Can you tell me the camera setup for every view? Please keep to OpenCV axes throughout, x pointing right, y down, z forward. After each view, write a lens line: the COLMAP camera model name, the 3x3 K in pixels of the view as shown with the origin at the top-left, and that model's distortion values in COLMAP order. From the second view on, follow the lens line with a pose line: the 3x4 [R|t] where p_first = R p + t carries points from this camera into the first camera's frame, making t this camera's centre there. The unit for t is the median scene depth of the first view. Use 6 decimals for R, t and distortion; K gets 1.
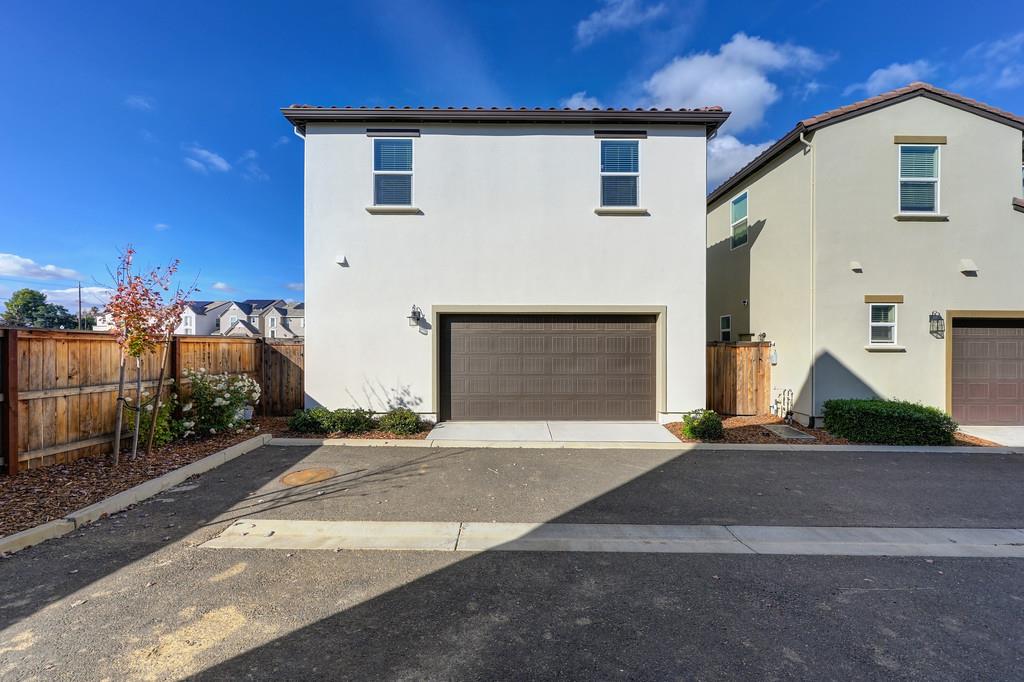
lens RADIAL K [[406.2, 0, 512.3], [0, 406.2, 344.3], [0, 0, 1]] dist [0.001182, -0.000286]
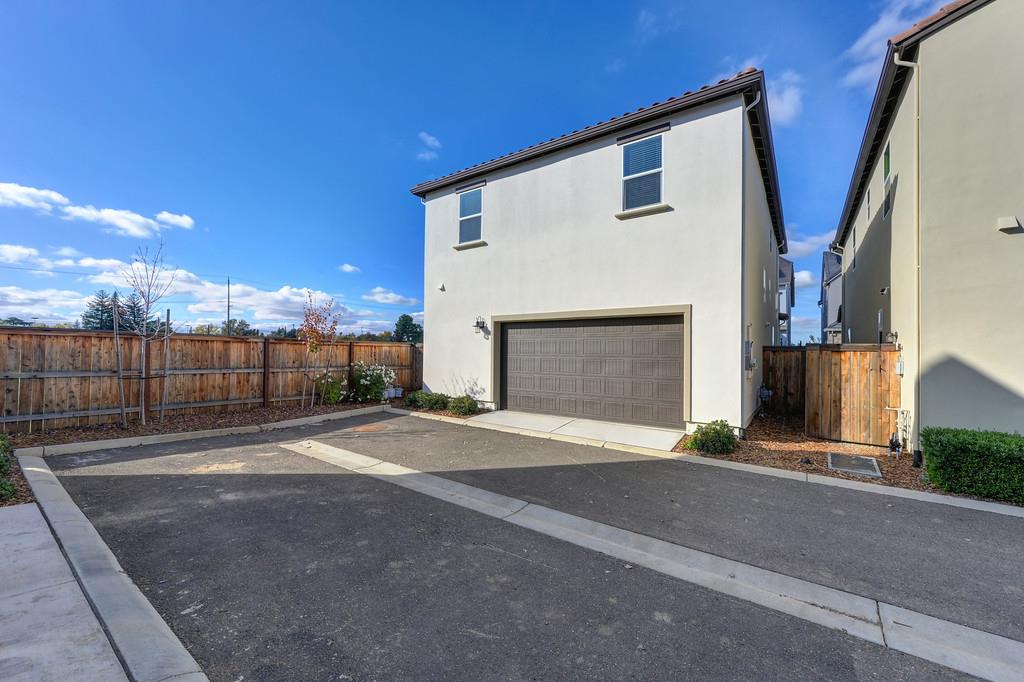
lens RADIAL K [[406.2, 0, 506.5], [0, 406.2, 344.6], [0, 0, 1]] dist [0.001182, -0.000286]
pose [[0.806057, -0.003366, -0.591829, 0.589282], [0.000405, 0.999987, -0.005135, -0.000930], [0.591838, 0.003900, 0.806047, 0.010737]]
